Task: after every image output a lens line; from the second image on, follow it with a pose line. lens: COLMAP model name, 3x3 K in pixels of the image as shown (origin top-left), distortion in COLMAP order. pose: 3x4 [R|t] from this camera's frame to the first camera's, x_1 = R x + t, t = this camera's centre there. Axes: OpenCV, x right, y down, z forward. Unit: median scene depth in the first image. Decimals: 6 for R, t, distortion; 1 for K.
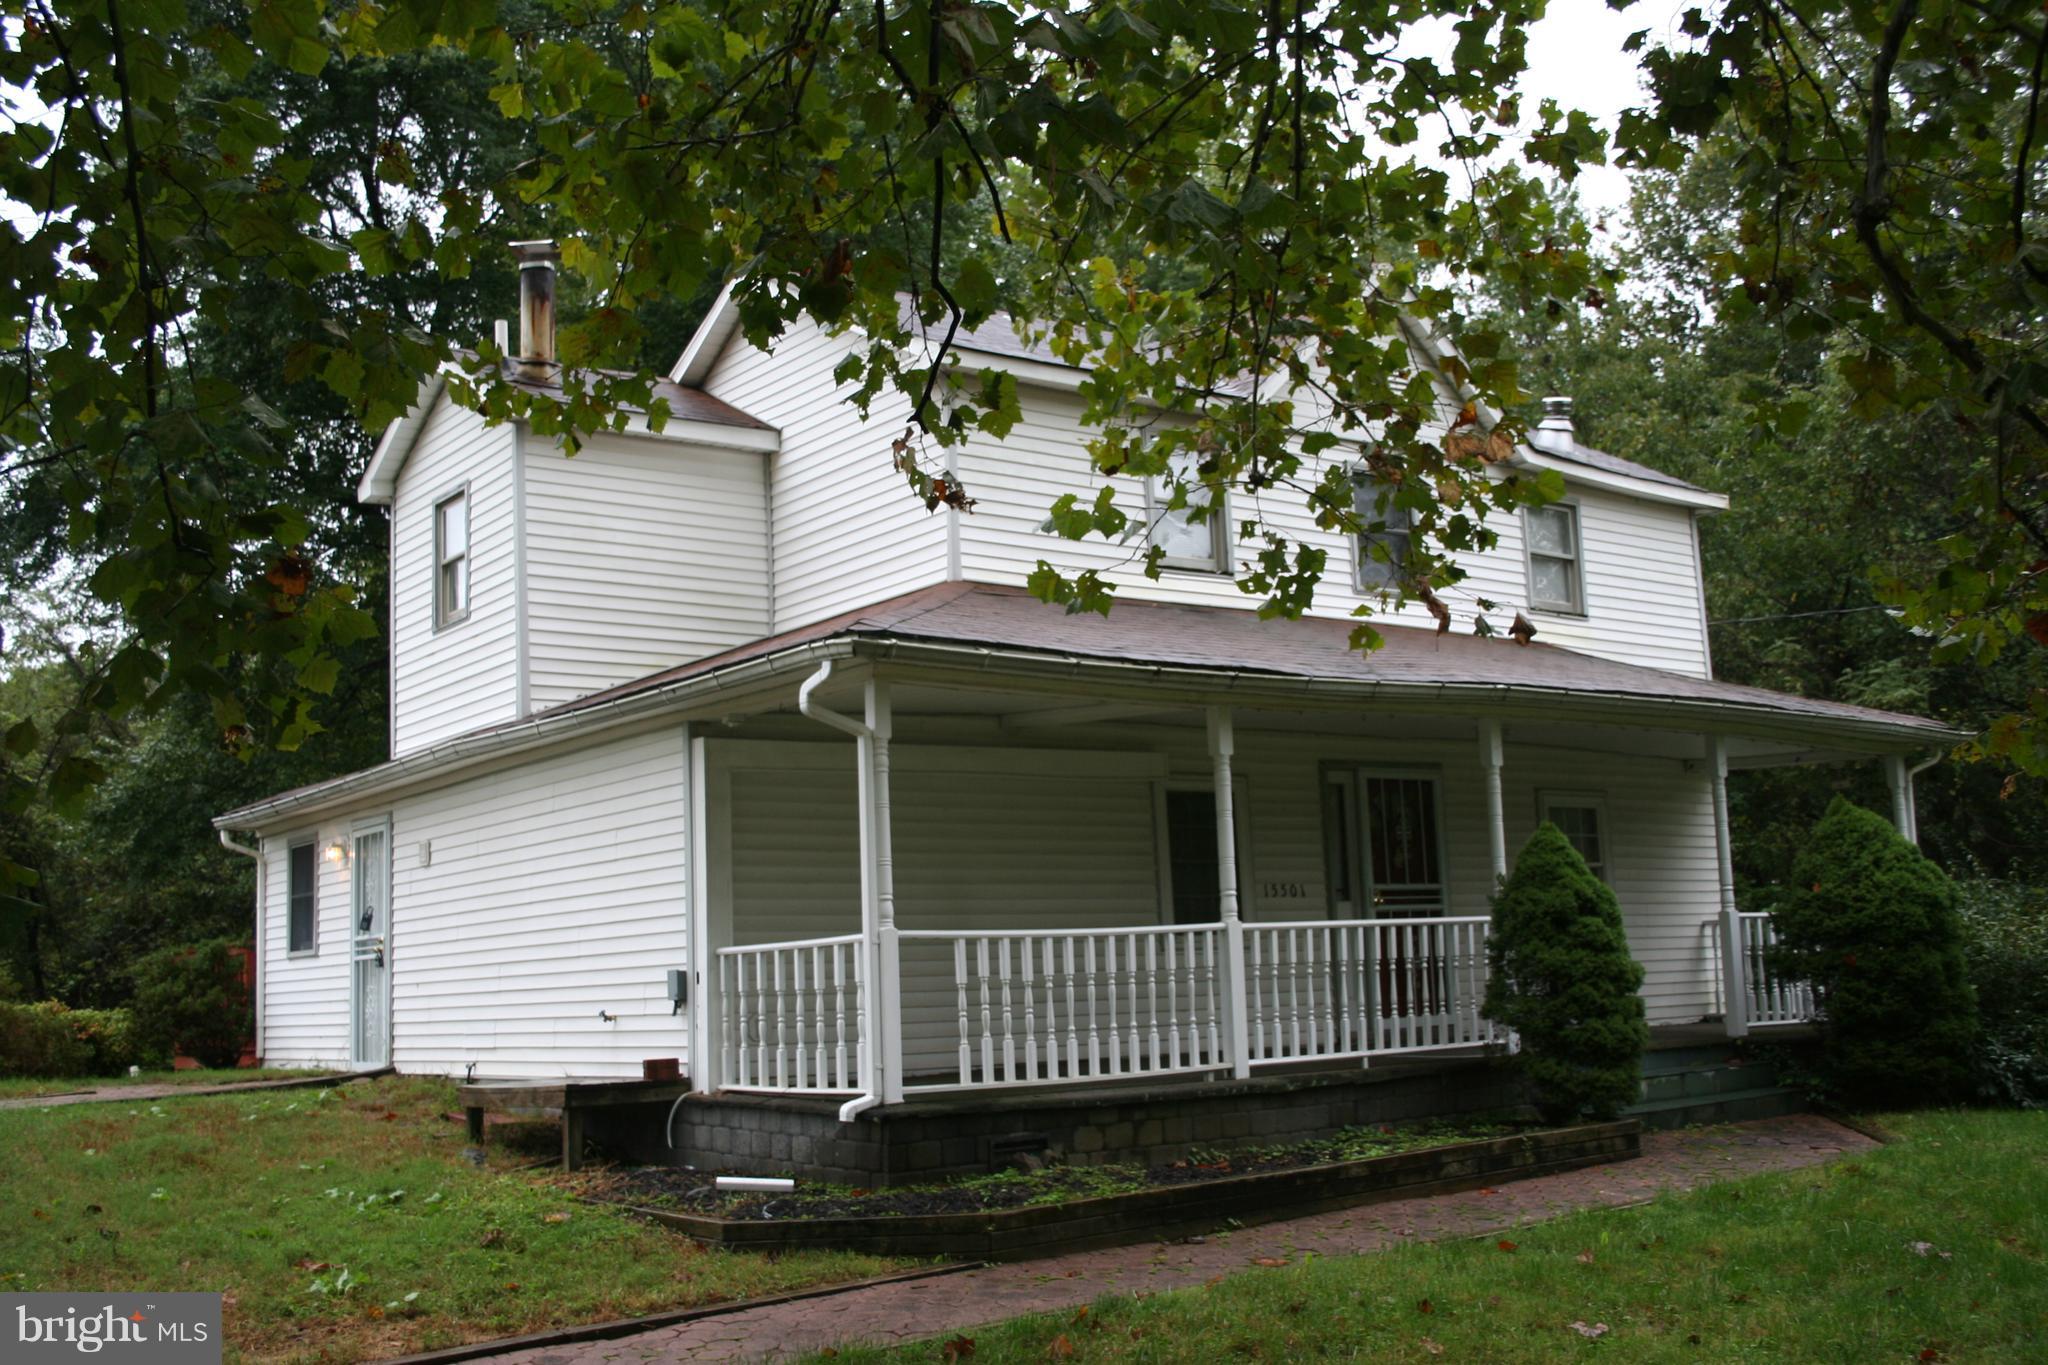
lens RADIAL K [[2206.2, 0, 1024.3], [0, 2206.2, 678.8], [0, 0, 1]] dist [-0.070540, 0.000000]
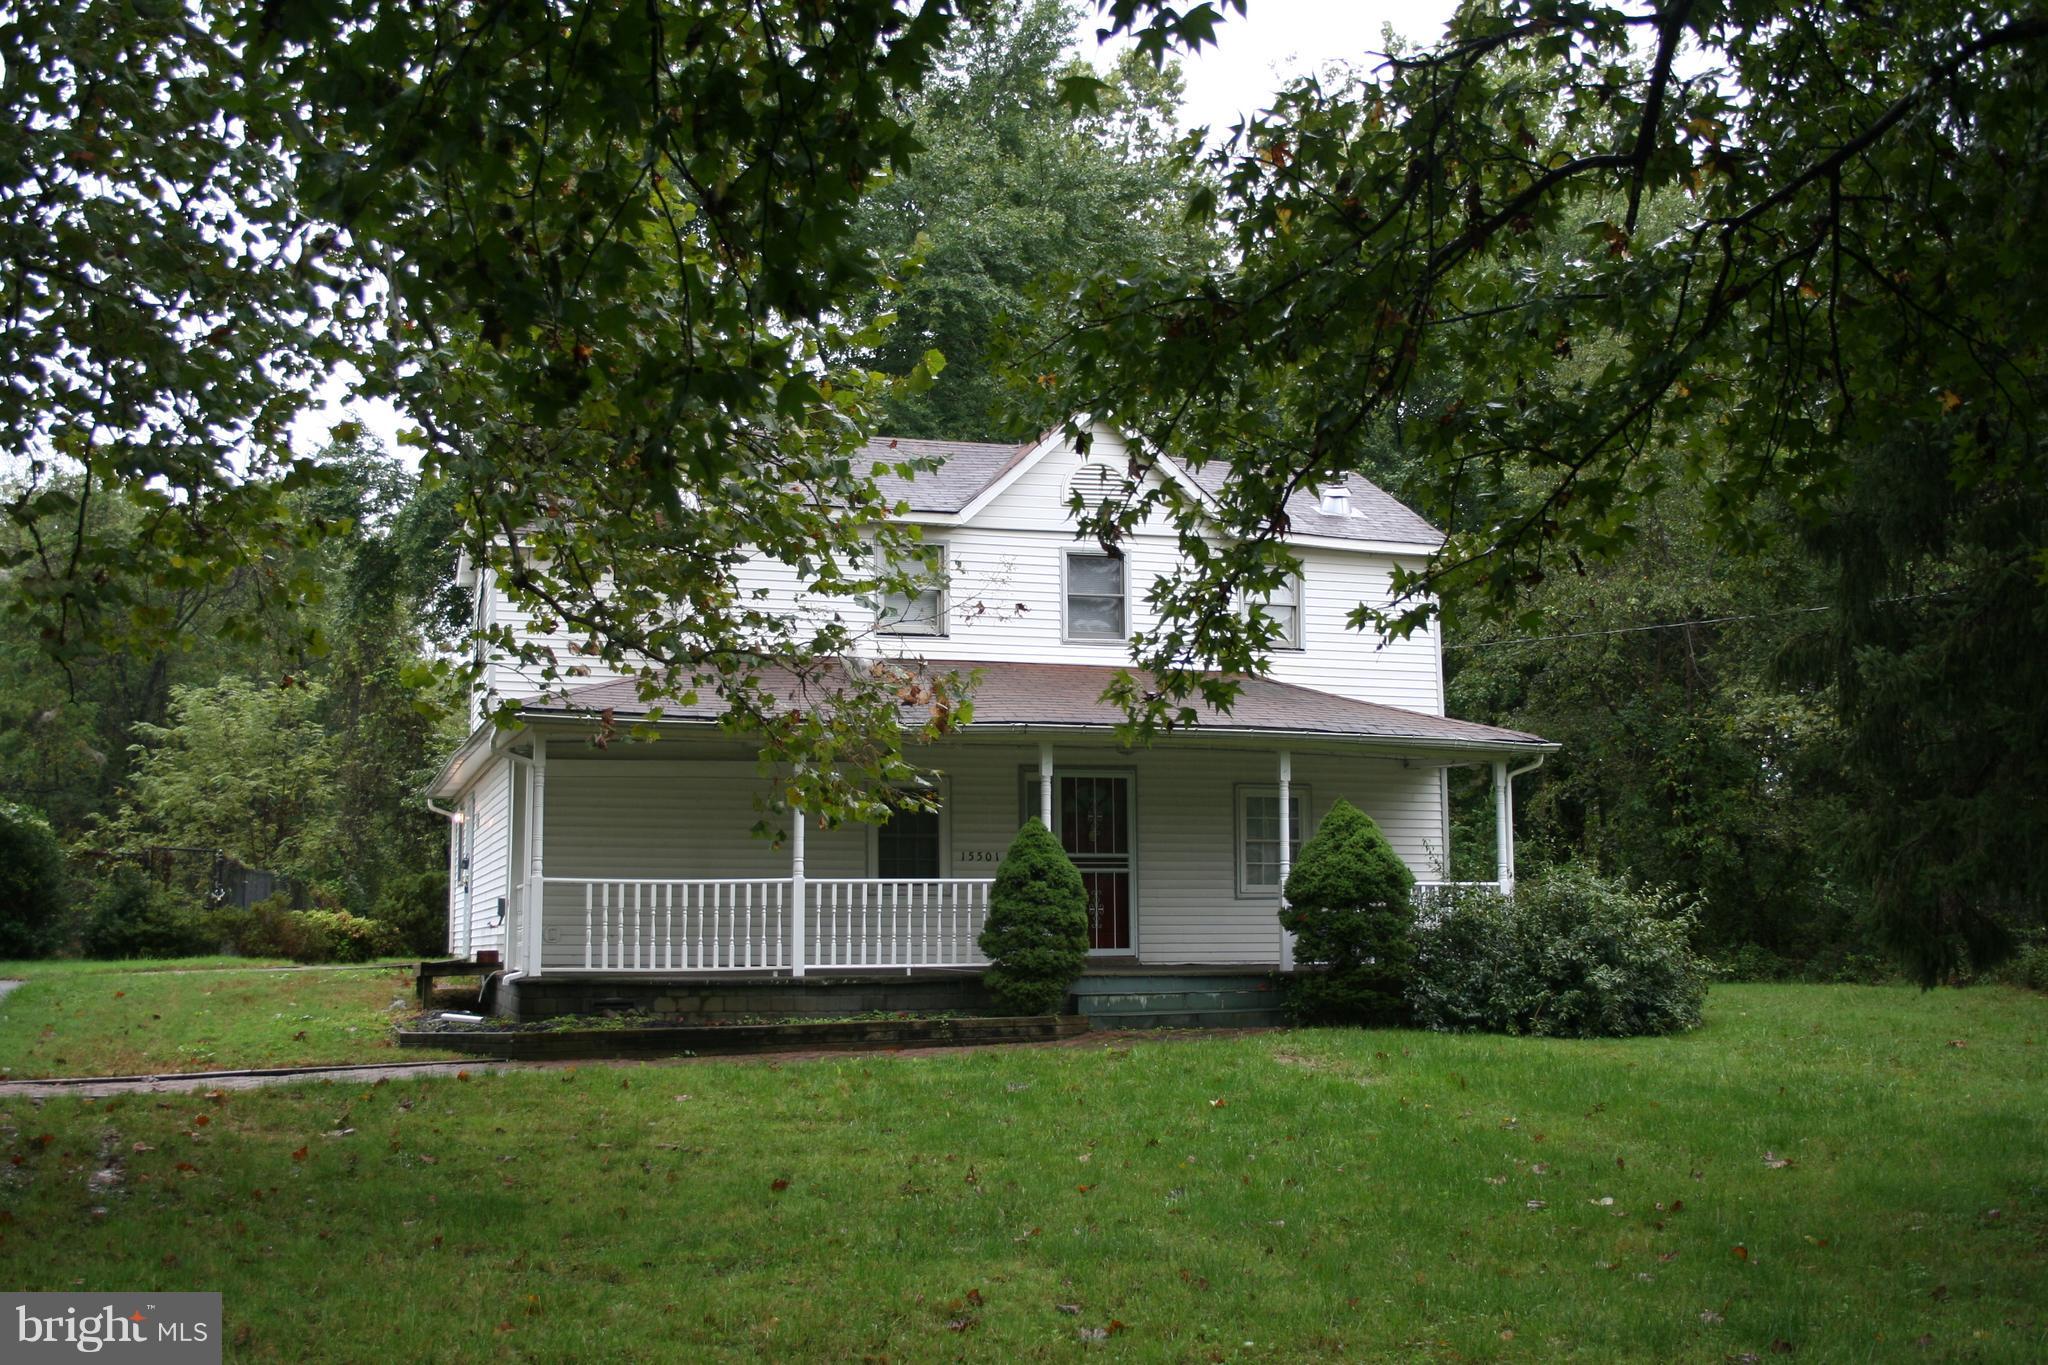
lens RADIAL K [[2405.9, 0, 1023.6], [0, 2405.9, 683.2], [0, 0, 1]] dist [-0.087512, 0.000000]
pose [[0.940587, -0.002805, -0.339541, 0.831193], [0.015772, 0.999247, 0.035438, -0.088102], [0.339186, -0.038687, 0.939923, -0.562767]]
